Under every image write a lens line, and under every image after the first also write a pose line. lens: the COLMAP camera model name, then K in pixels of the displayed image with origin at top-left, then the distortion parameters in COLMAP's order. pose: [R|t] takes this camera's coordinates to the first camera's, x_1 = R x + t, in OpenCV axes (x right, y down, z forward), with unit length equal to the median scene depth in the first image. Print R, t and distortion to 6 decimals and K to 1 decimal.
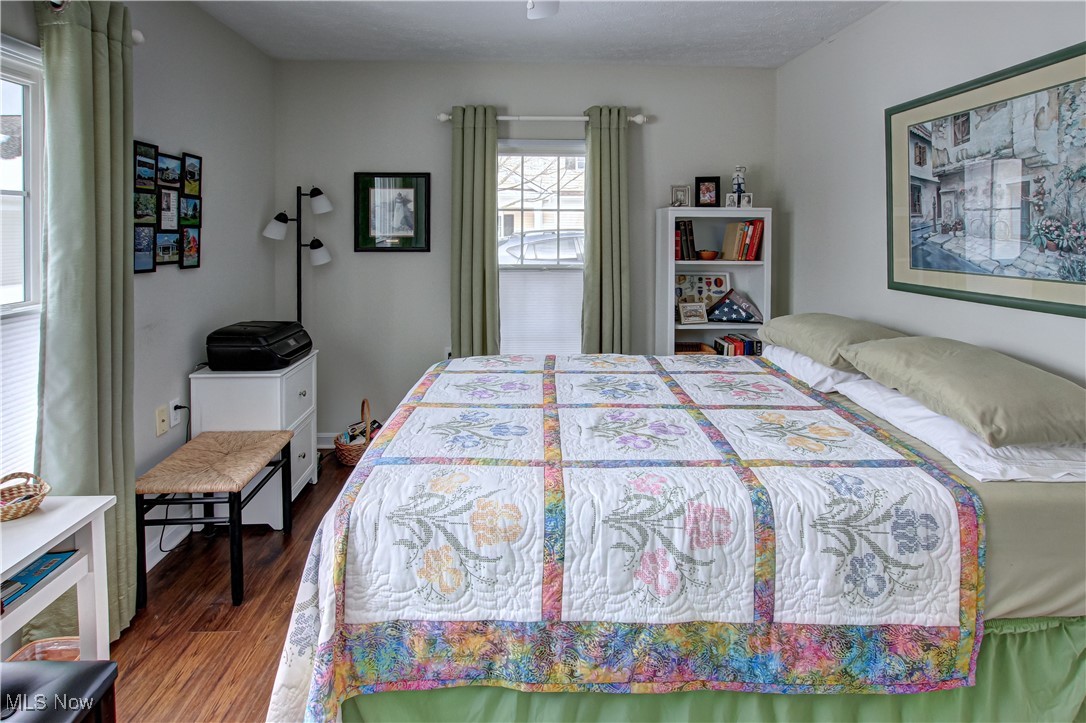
lens RADIAL K [[568.3, 0, 516.0], [0, 568.3, 233.5], [0, 0, 1]] dist [-0.020533, 0.000219]
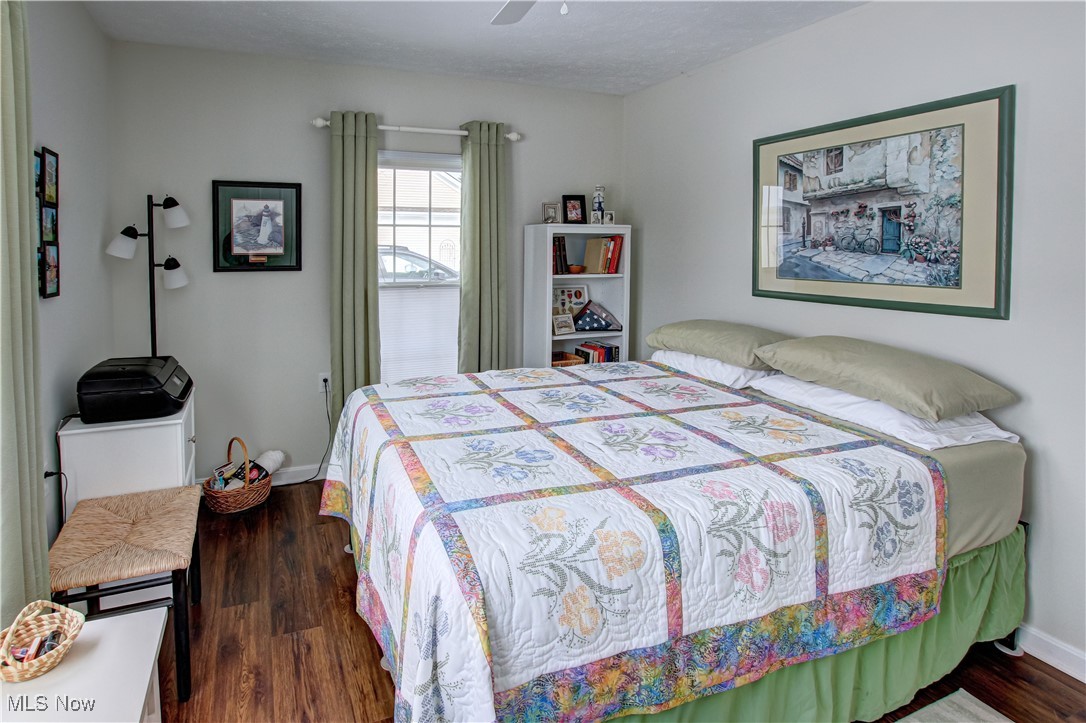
lens RADIAL K [[561.5, 0, 426.0], [0, 561.5, 272.4], [0, 0, 1]] dist [-0.023247, 0.000099]
pose [[0.951398, -0.018382, 0.307416, -0.399345], [0.005138, 0.999026, 0.043834, -0.005316], [-0.307922, -0.040124, 0.950565, 0.138460]]
